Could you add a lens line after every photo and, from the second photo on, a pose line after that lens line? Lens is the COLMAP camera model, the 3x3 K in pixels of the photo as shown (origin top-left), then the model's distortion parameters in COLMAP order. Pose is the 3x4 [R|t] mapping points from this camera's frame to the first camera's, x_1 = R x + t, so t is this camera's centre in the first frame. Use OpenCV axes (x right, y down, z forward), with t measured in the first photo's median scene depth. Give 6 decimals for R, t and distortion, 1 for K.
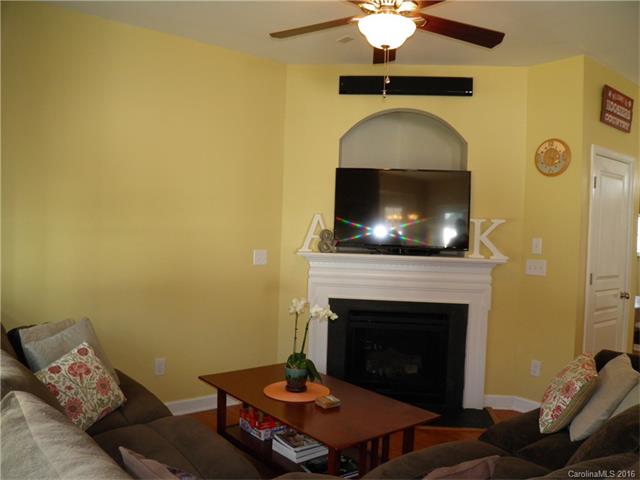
lens RADIAL K [[528.2, 0, 320.0], [0, 528.2, 240.0], [0, 0, 1]] dist [-0.169888, 0.194988]
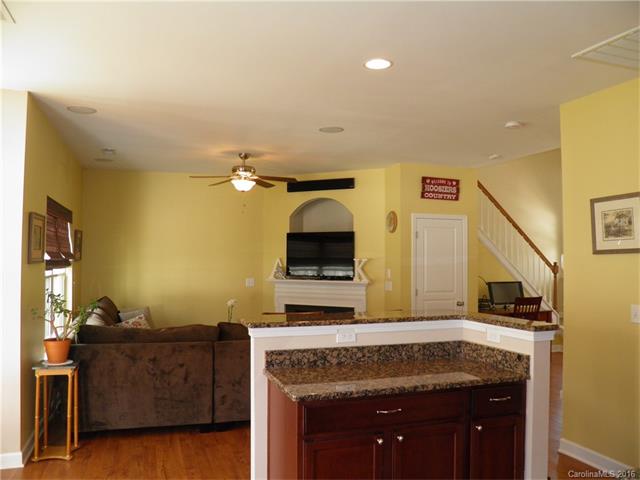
lens RADIAL K [[528.2, 0, 320.0], [0, 528.2, 240.0], [0, 0, 1]] dist [-0.169888, 0.194988]
pose [[0.935964, -0.042968, -0.349464, 0.802057], [0.020292, 0.997459, -0.068294, 0.015613], [0.351511, 0.056830, 0.934457, -0.693854]]
